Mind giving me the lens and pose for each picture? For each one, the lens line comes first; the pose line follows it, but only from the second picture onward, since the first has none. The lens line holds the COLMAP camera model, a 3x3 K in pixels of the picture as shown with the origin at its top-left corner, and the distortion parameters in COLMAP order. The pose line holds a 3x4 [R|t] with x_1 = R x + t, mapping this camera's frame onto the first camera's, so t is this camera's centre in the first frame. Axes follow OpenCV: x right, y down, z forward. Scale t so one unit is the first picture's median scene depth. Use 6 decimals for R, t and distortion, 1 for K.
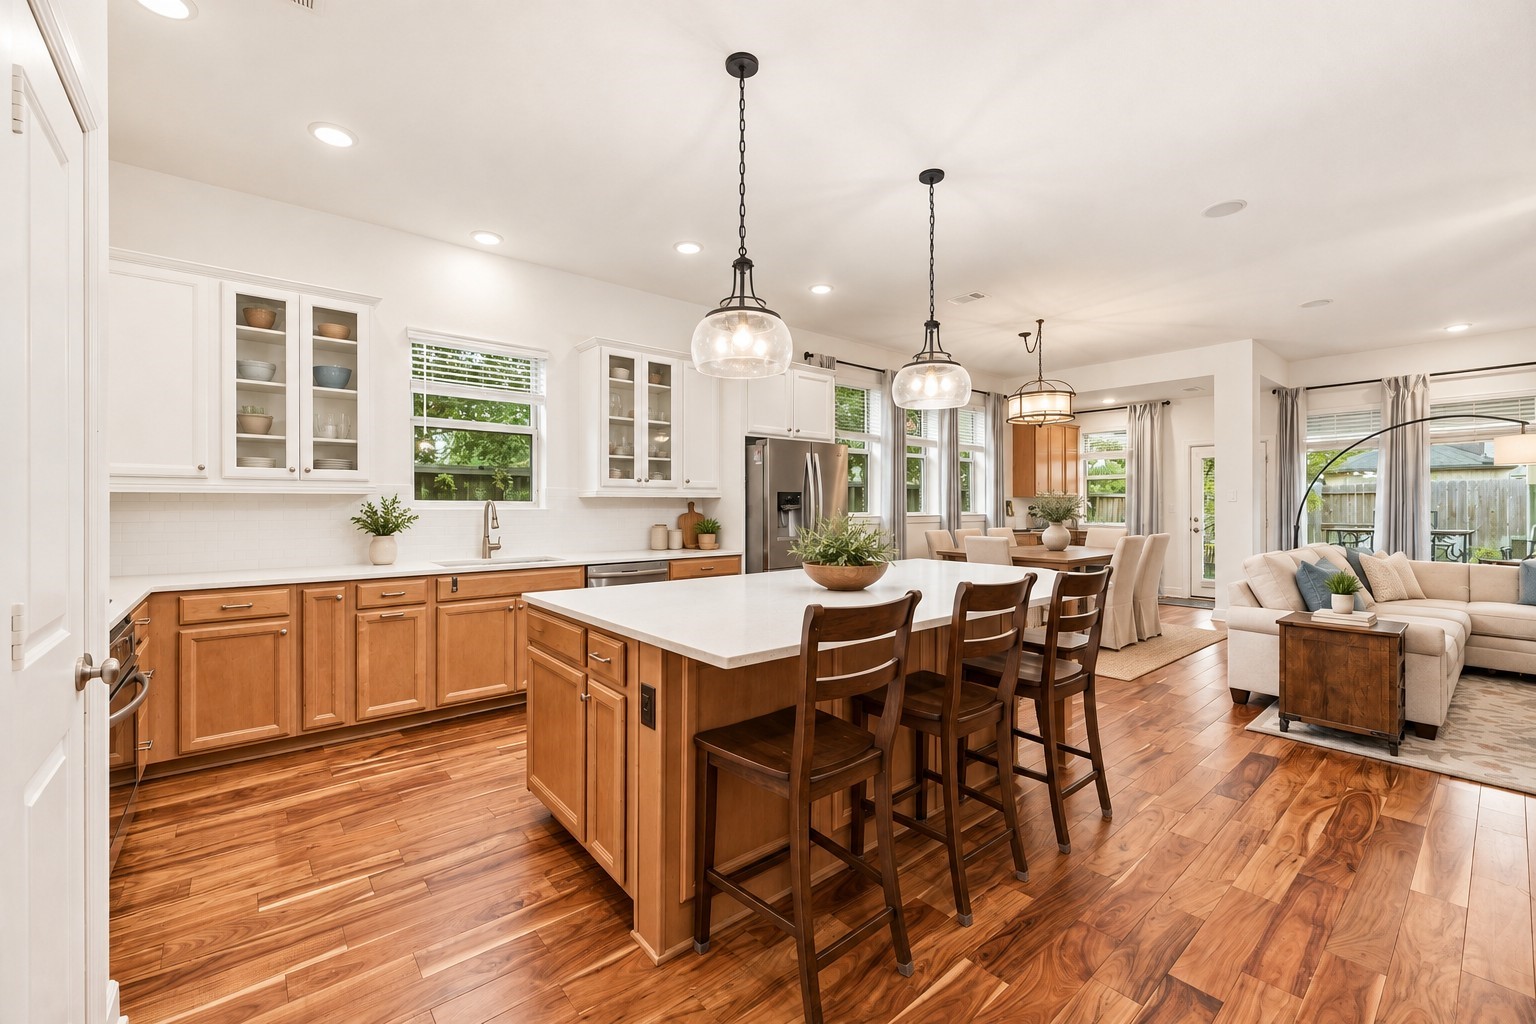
lens RADIAL K [[632.3, 0, 768.4], [0, 632.3, 509.1], [0, 0, 1]] dist [0.007652, 0.000079]
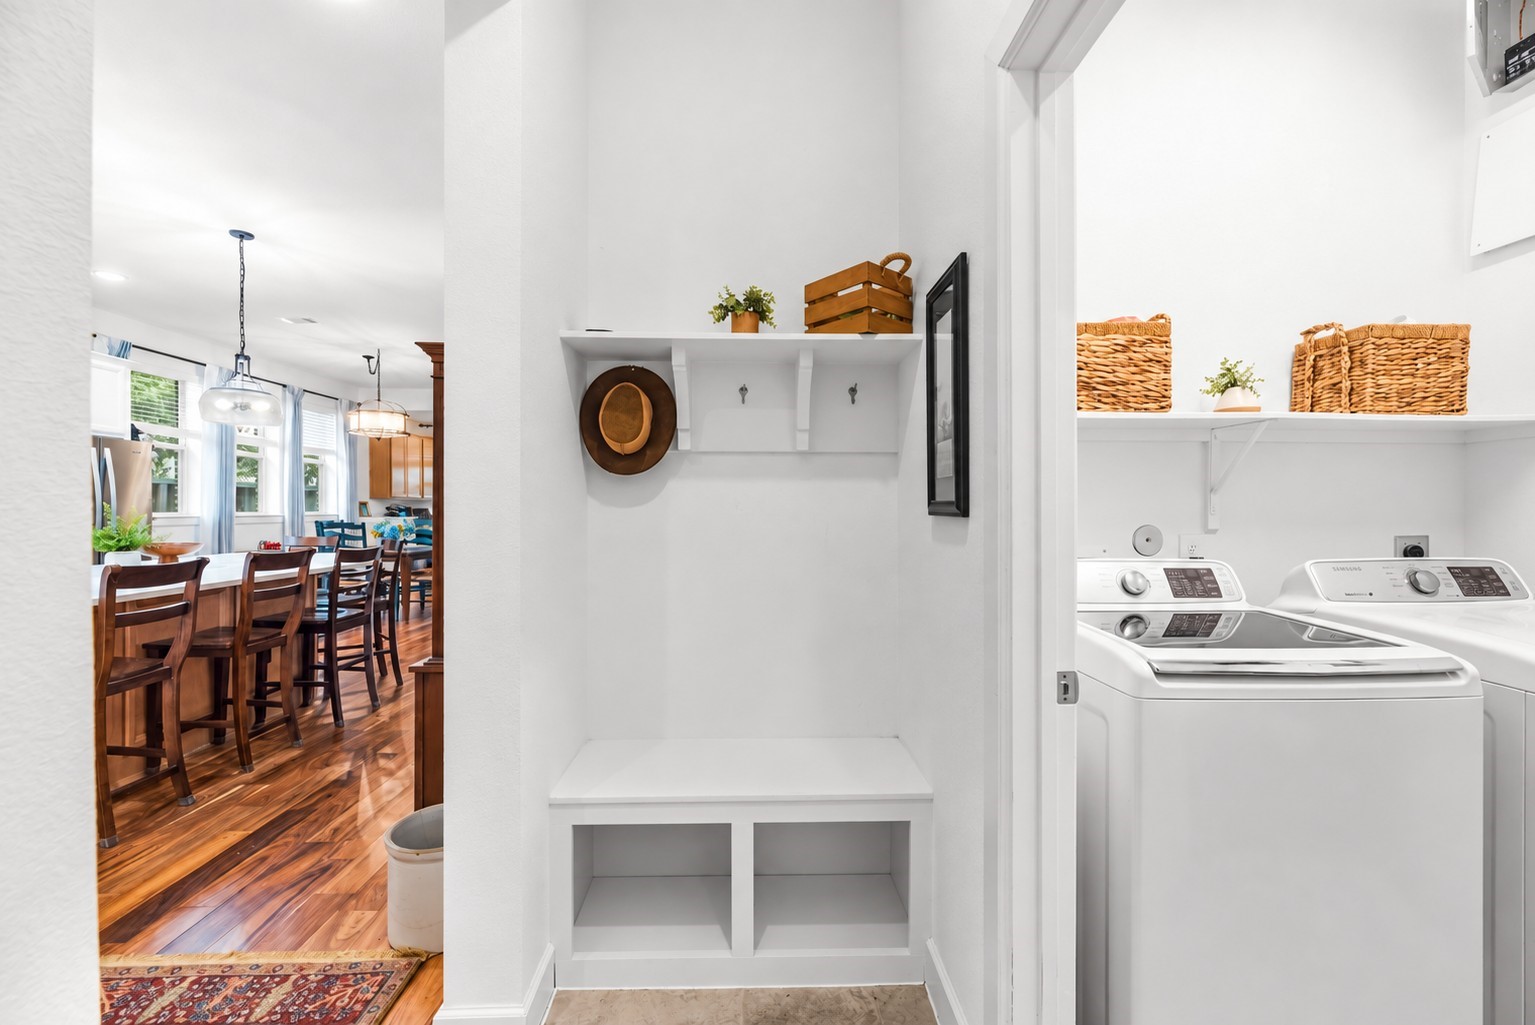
lens RADIAL K [[631.9, 0, 767.9], [0, 631.9, 509.6], [0, 0, 1]] dist [0.007652, 0.000079]
pose [[0.632645, 0.001047, 0.774442, -0.034448], [0.000630, 0.999998, -0.001867, 0.004753], [-0.774442, 0.001669, 0.632643, -0.382948]]
